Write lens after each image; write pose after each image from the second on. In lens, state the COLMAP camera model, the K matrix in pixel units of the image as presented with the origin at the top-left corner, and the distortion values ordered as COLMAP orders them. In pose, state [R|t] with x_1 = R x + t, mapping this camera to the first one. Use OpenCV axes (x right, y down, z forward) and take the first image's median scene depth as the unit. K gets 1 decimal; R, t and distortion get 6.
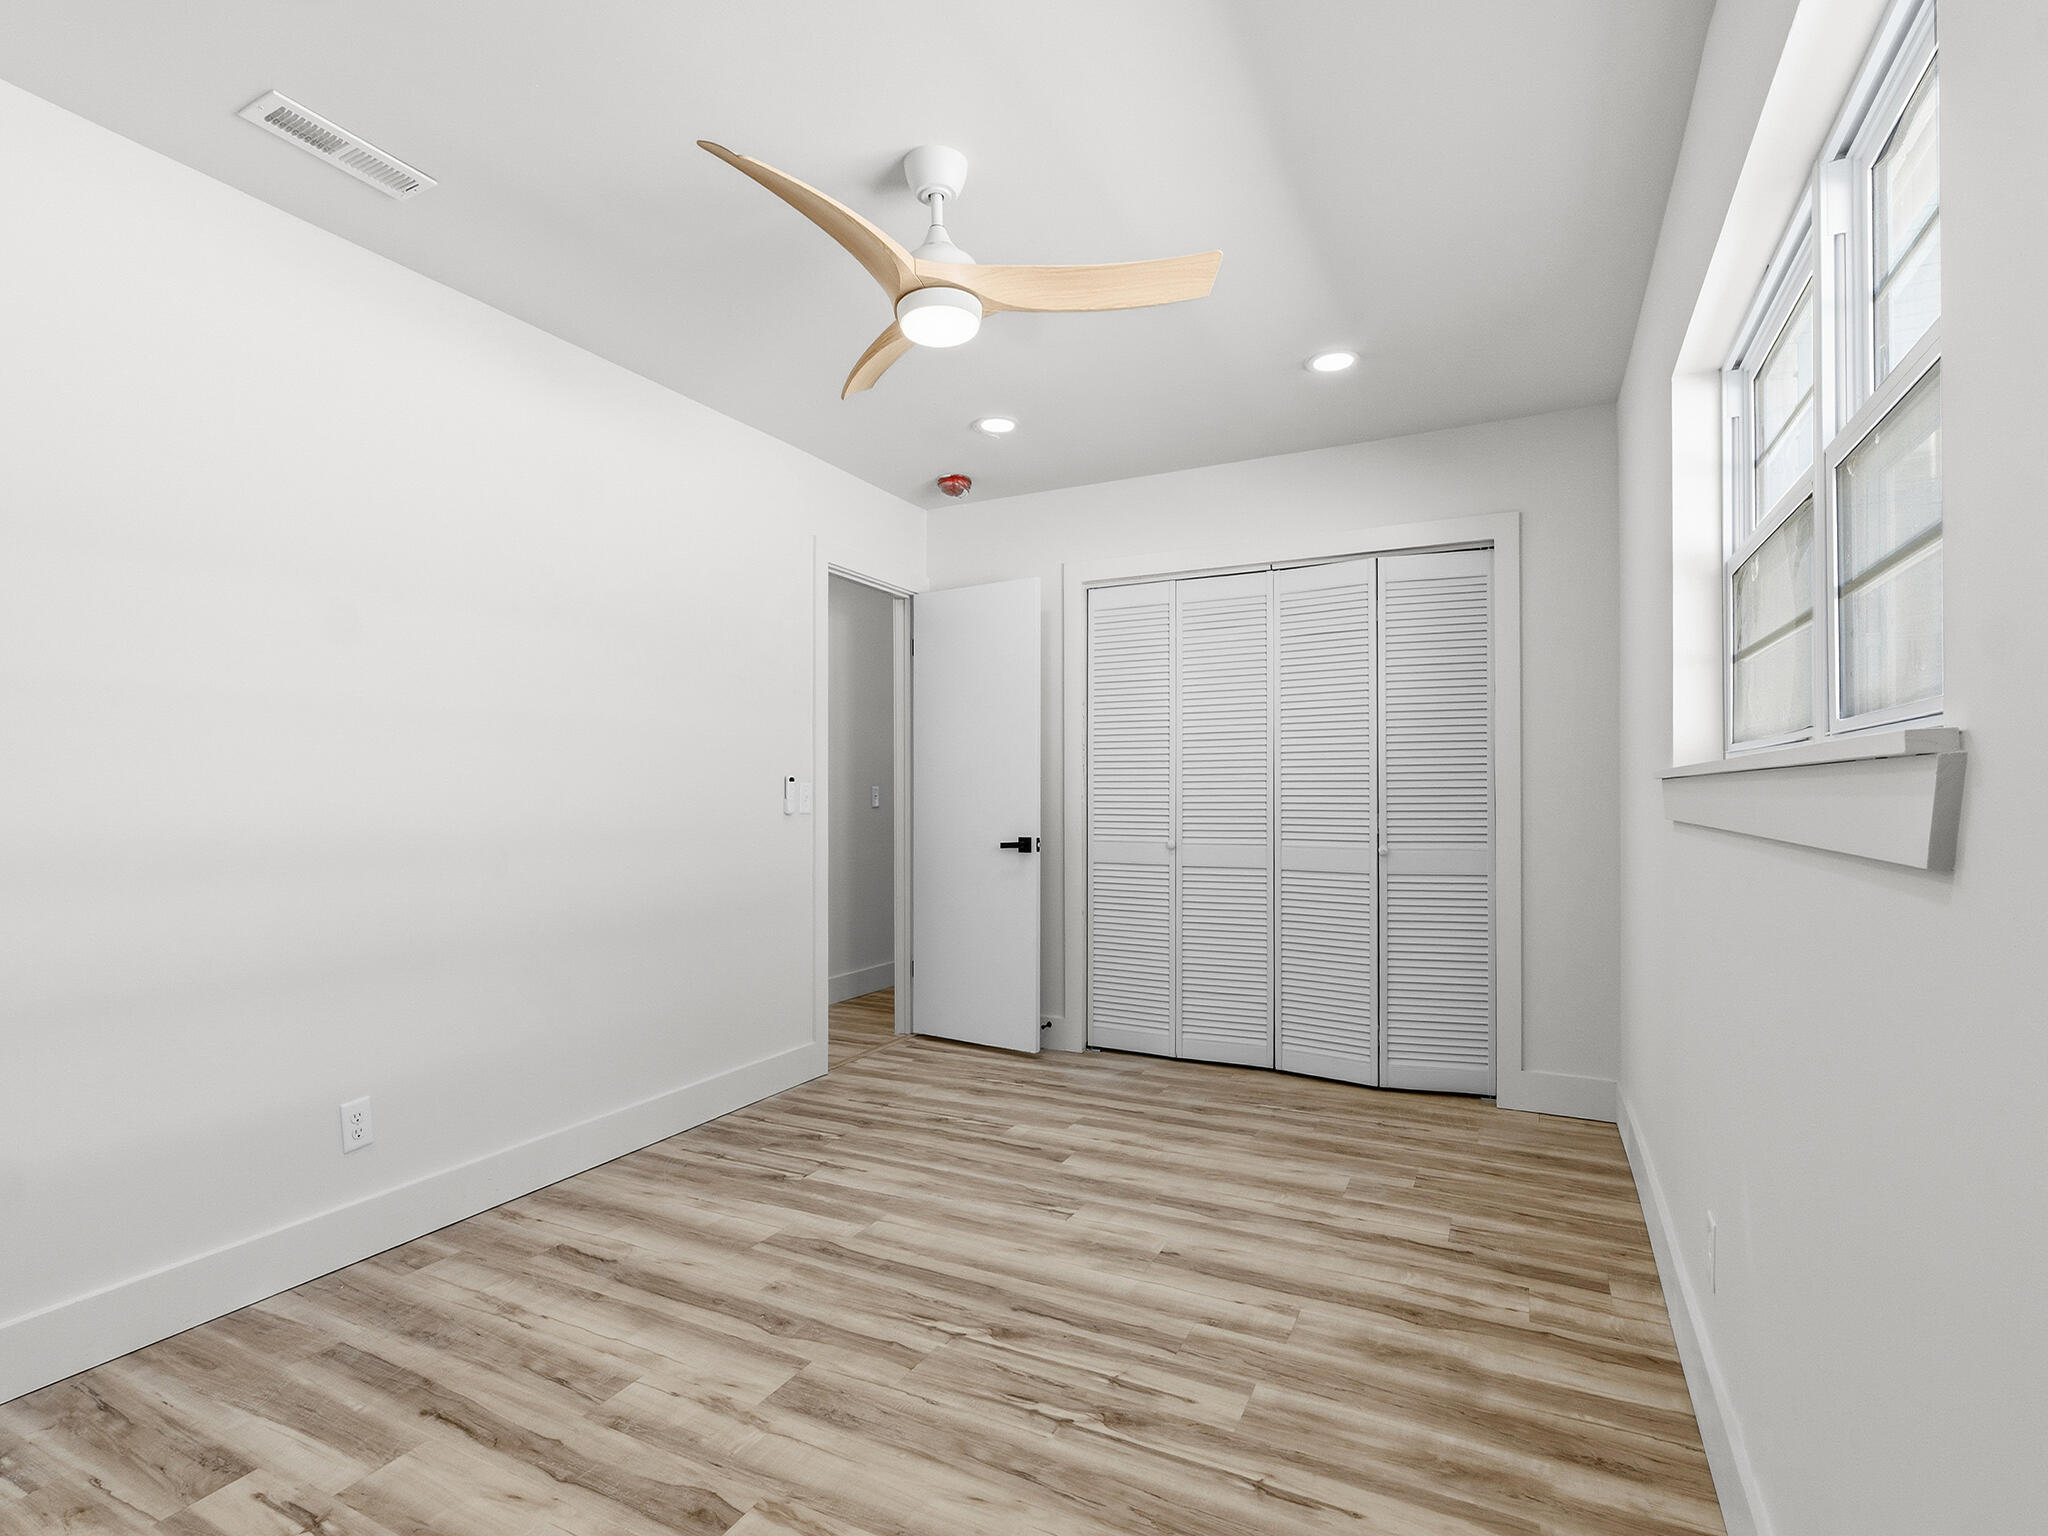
lens RADIAL K [[985.3, 0, 1033.3], [0, 985.3, 794.8], [0, 0, 1]] dist [-0.006603, 0.000125]
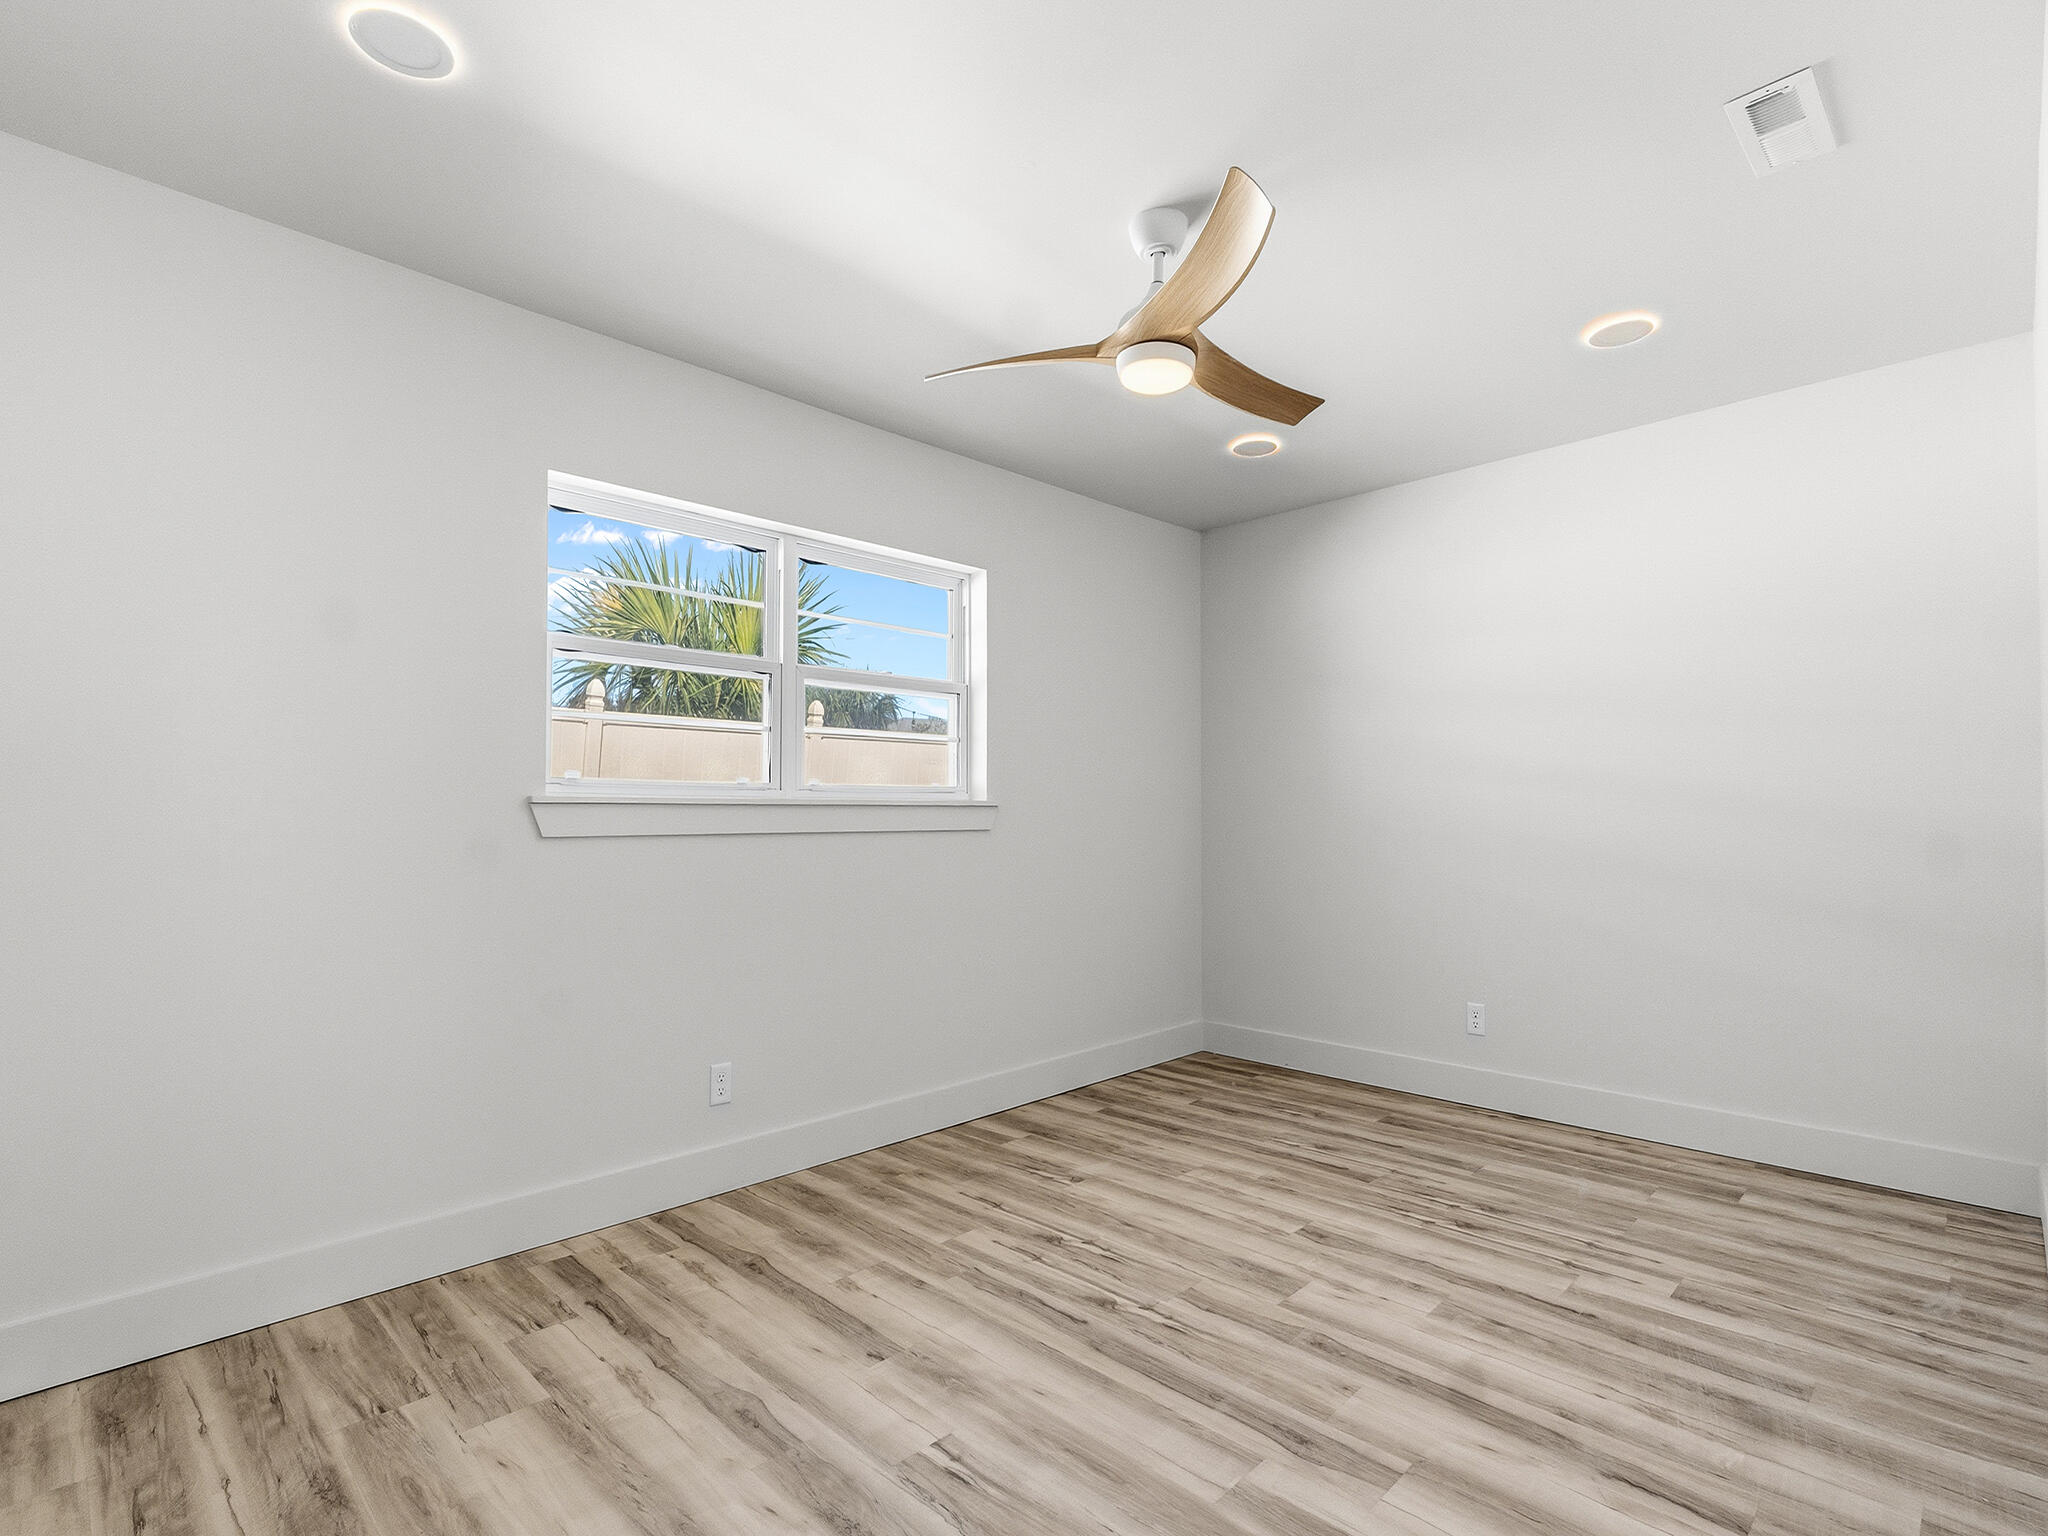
lens RADIAL K [[985.3, 0, 1033.3], [0, 985.3, 794.8], [0, 0, 1]] dist [-0.006603, 0.000125]
pose [[-0.949617, 0.012805, 0.313152, -0.234561], [0.006073, 0.999729, -0.022465, 0.004025], [-0.313355, -0.019432, -0.949437, 1.596391]]
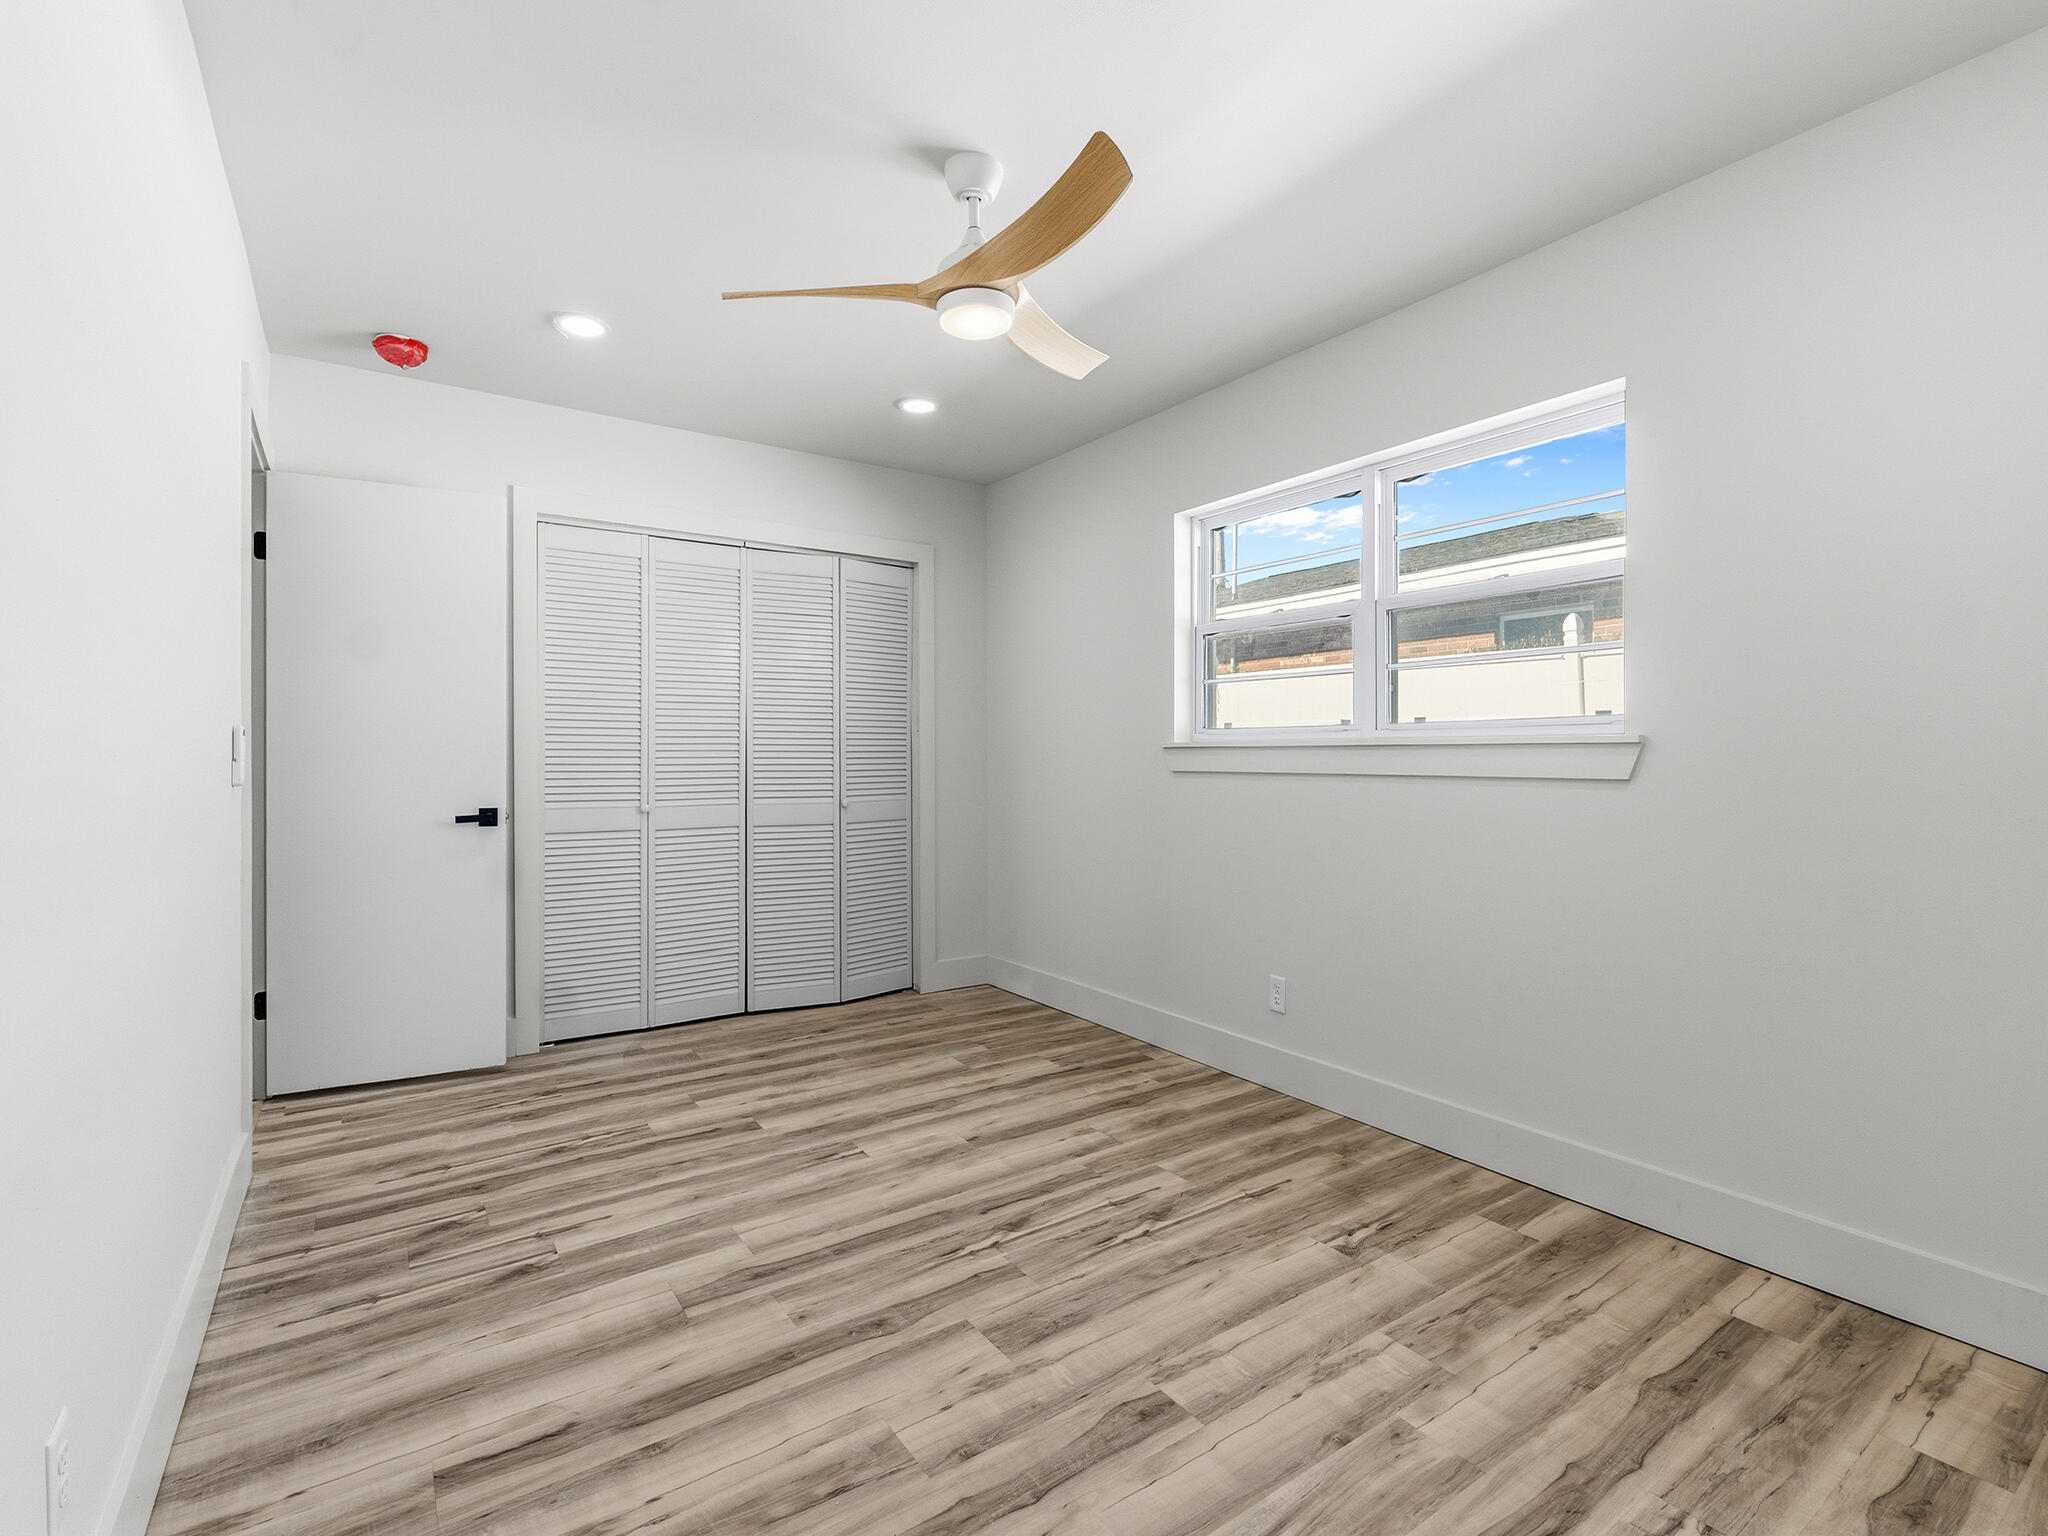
lens RADIAL K [[945.3, 0, 1024.0], [0, 945.3, 768.0], [0, 0, 1]] dist [-0.004629, -0.000080]
pose [[0.481724, -0.008285, 0.876284, -0.757637], [-0.001588, 0.999945, 0.010327, 0.001310], [-0.876322, -0.006366, 0.481684, 0.354632]]
